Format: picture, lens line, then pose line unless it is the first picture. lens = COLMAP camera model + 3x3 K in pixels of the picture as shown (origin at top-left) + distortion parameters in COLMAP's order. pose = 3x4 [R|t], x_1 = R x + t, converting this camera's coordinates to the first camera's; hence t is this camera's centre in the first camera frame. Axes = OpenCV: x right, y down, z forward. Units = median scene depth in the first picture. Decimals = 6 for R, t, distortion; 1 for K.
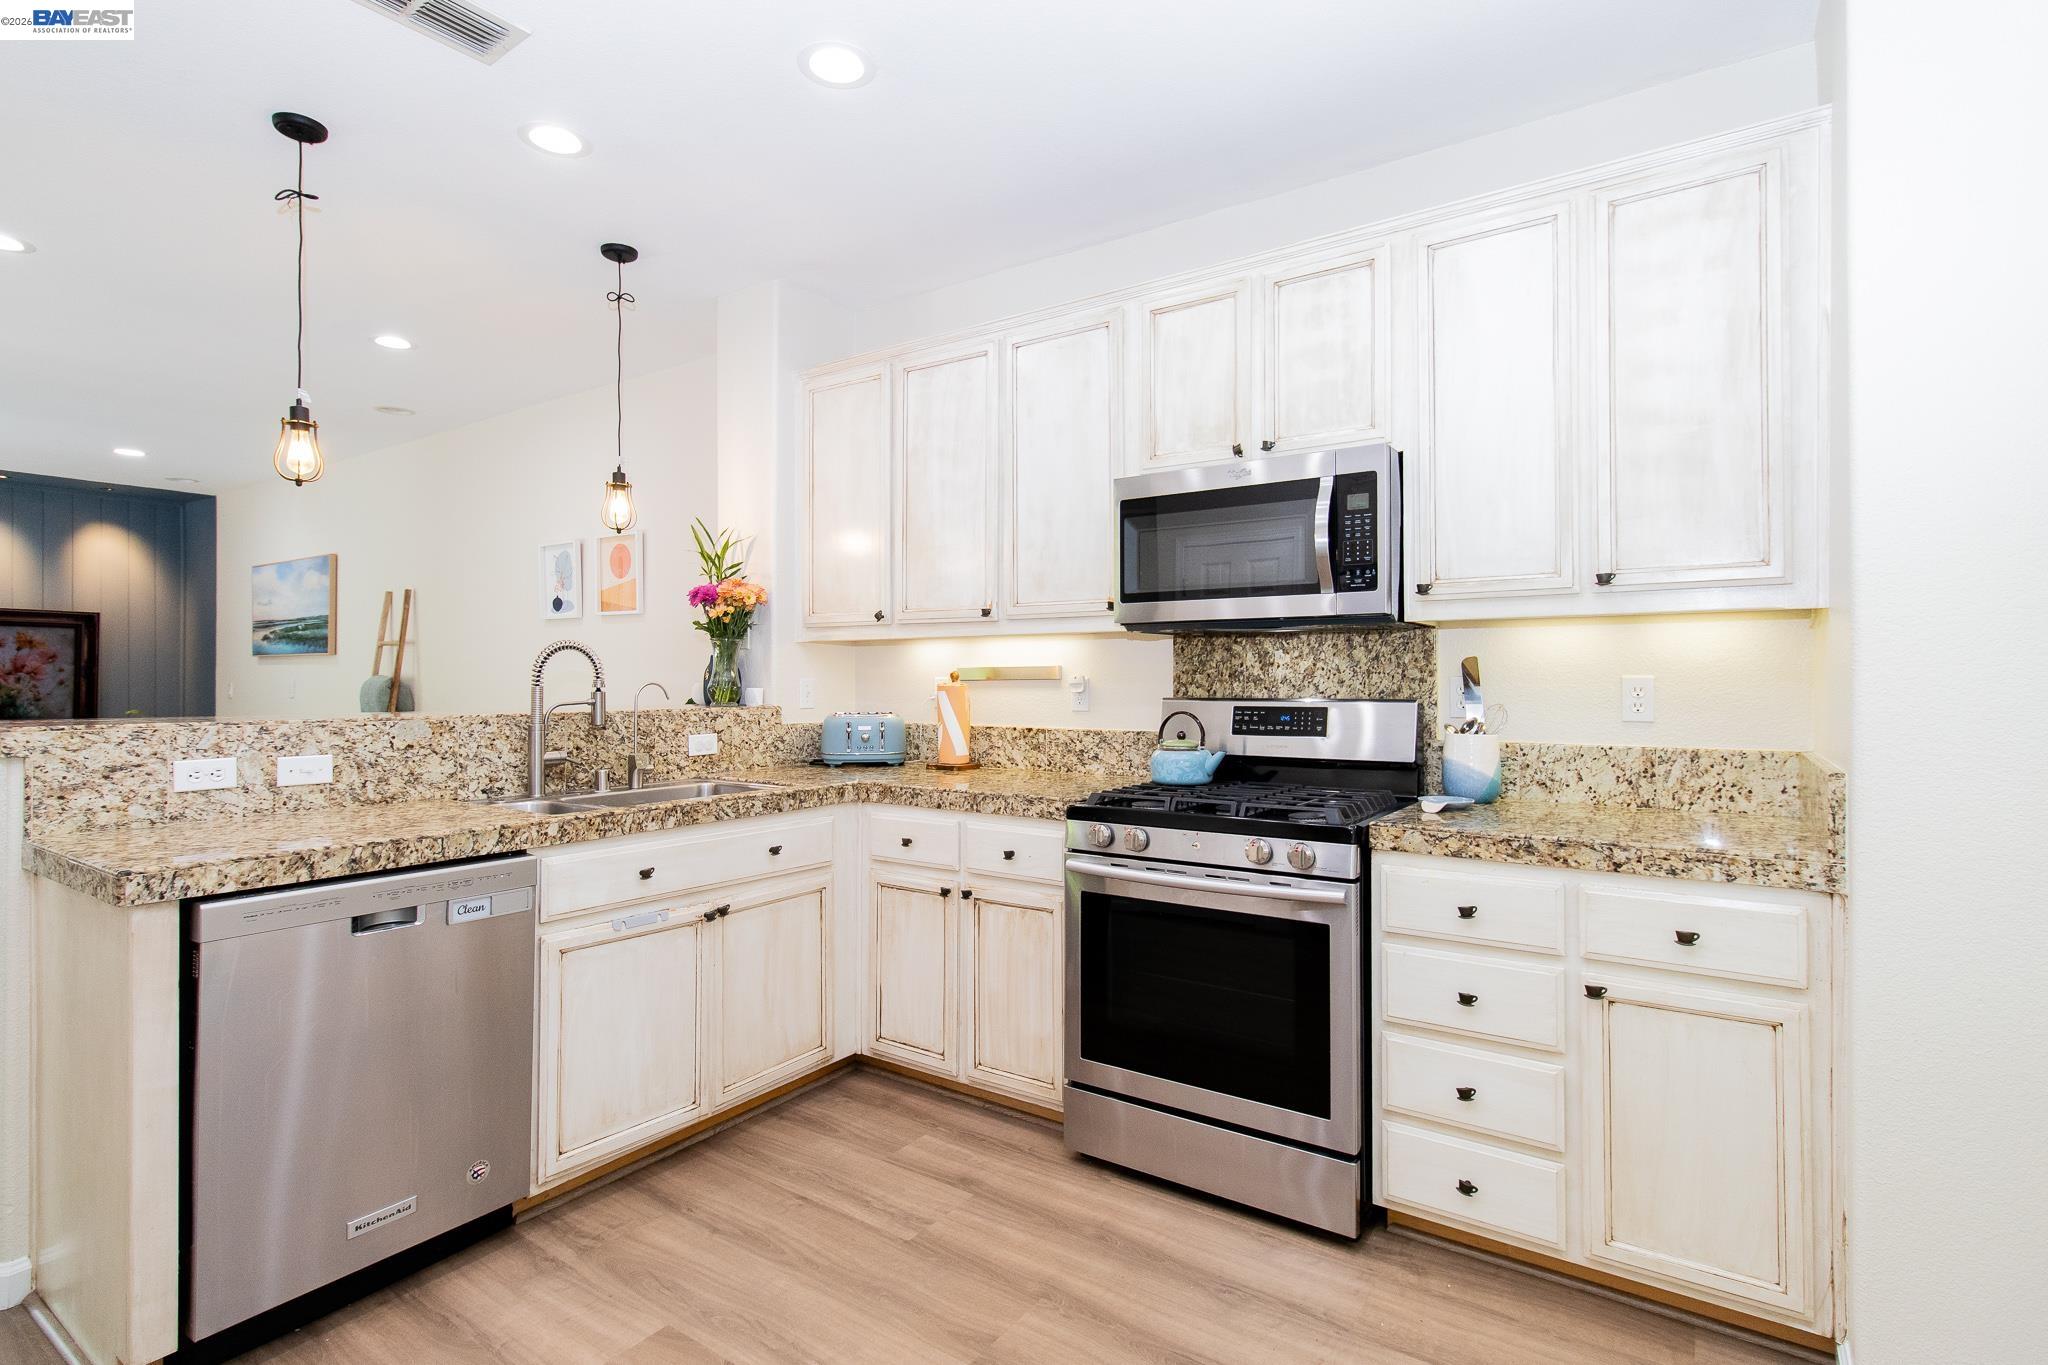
lens RADIAL K [[995.0, 0, 1033.0], [0, 995.0, 671.8], [0, 0, 1]] dist [0.000758, 0.000934]
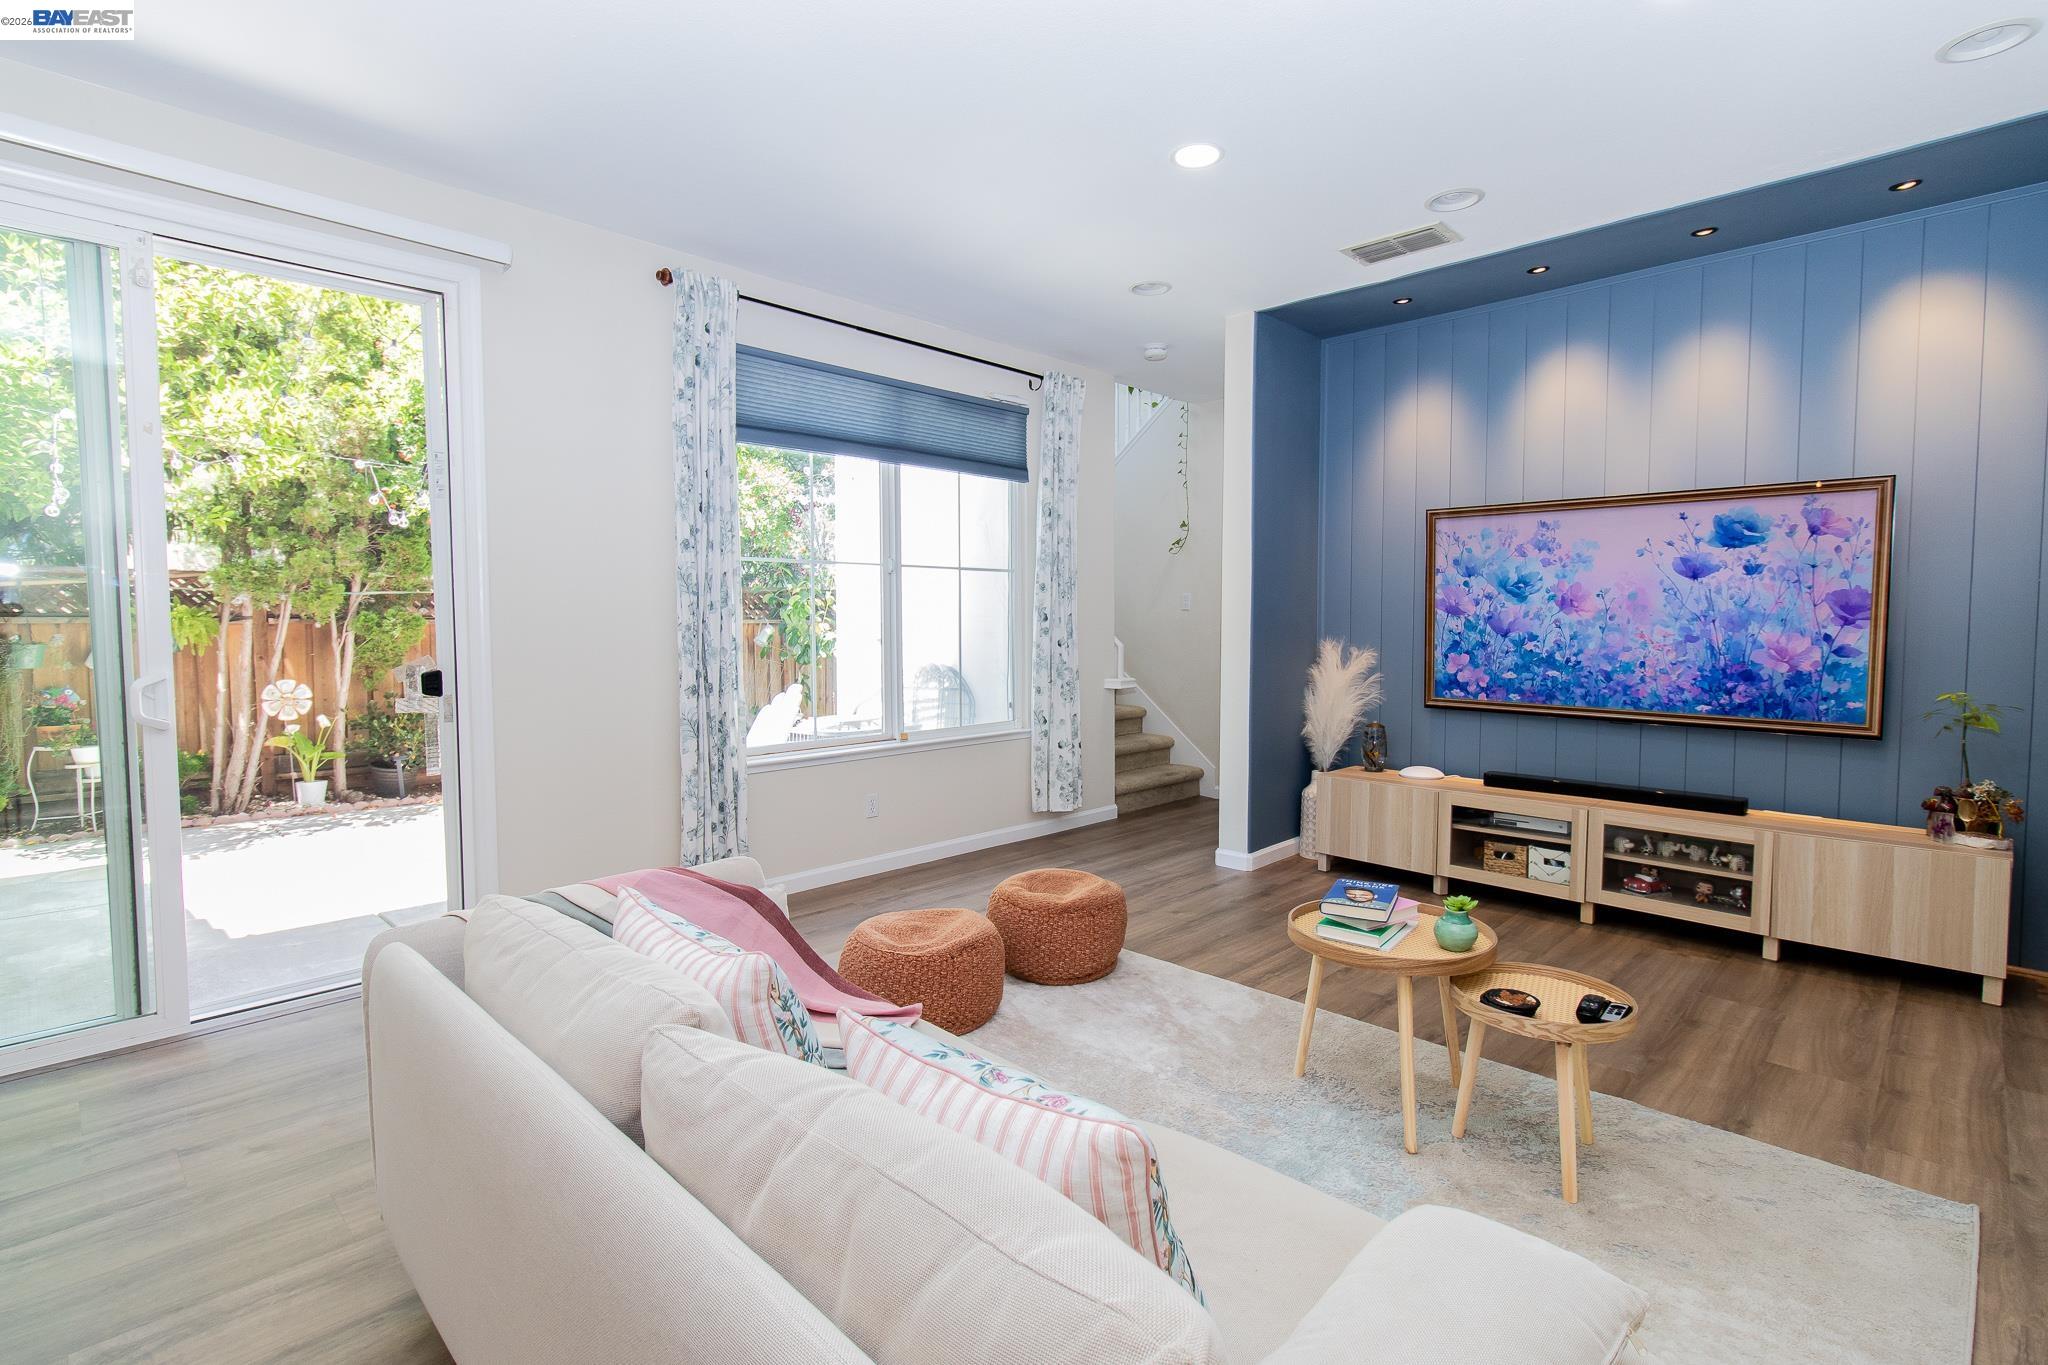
lens RADIAL K [[964.1, 0, 1032.4], [0, 964.1, 672.6], [0, 0, 1]] dist [0.002952, -0.000629]
pose [[-0.169314, 0.055675, -0.983988, -1.246277], [0.005601, 0.998441, 0.055529, 0.011381], [0.985546, 0.003890, -0.169362, 1.989409]]
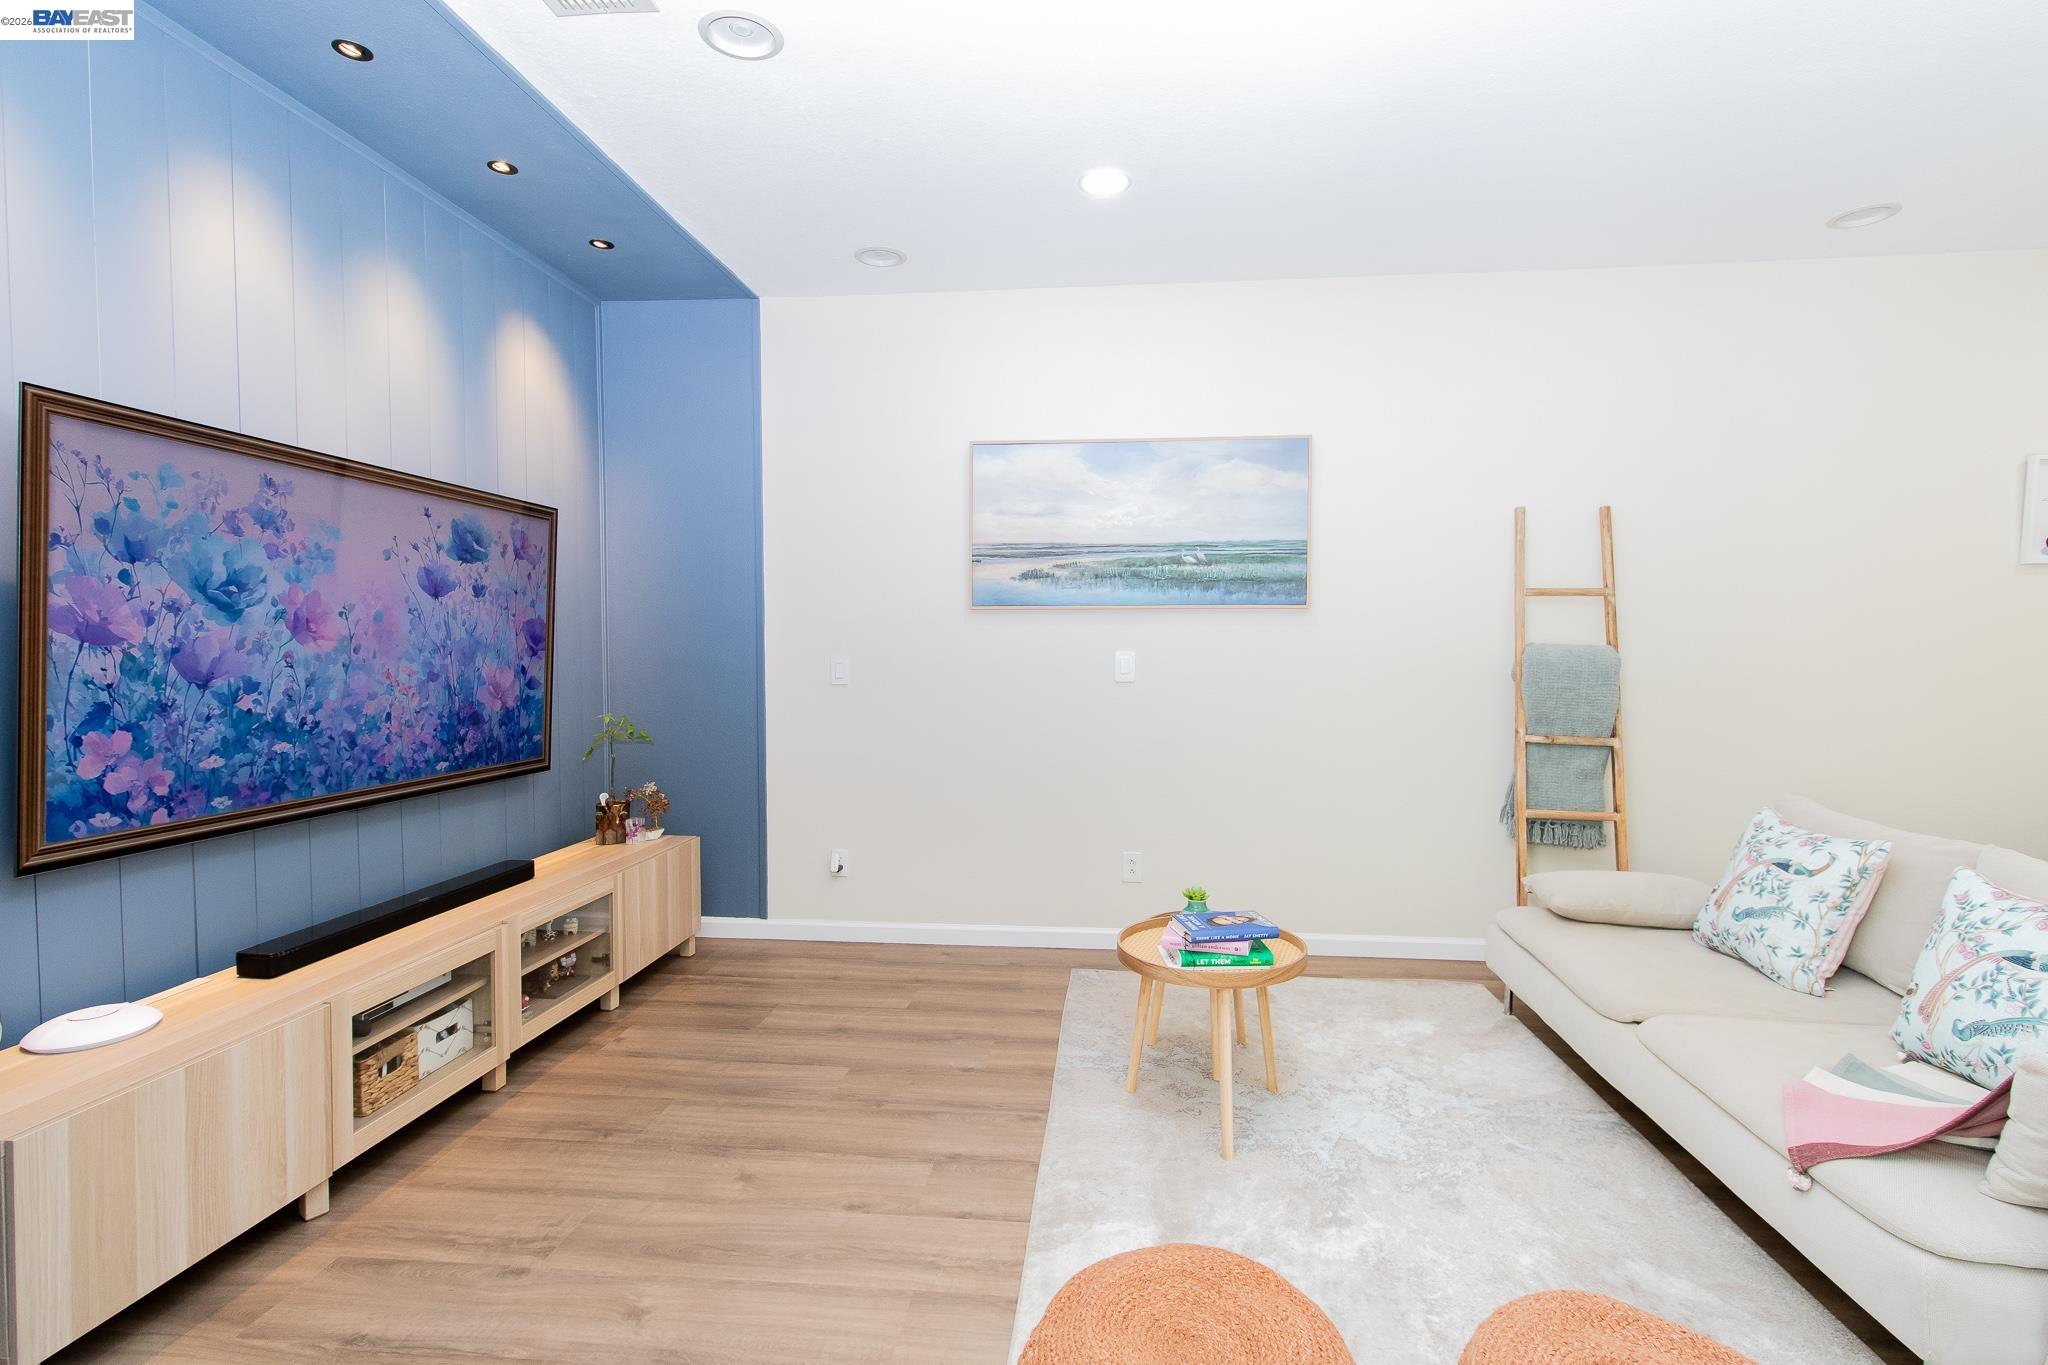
lens RADIAL K [[964.1, 0, 1032.4], [0, 964.1, 672.6], [0, 0, 1]] dist [0.002952, -0.000629]
pose [[0.877227, -0.016627, 0.479788, -2.785489], [-0.000132, 0.999392, 0.034875, 0.003669], [-0.480076, -0.030656, 0.876691, 1.428857]]
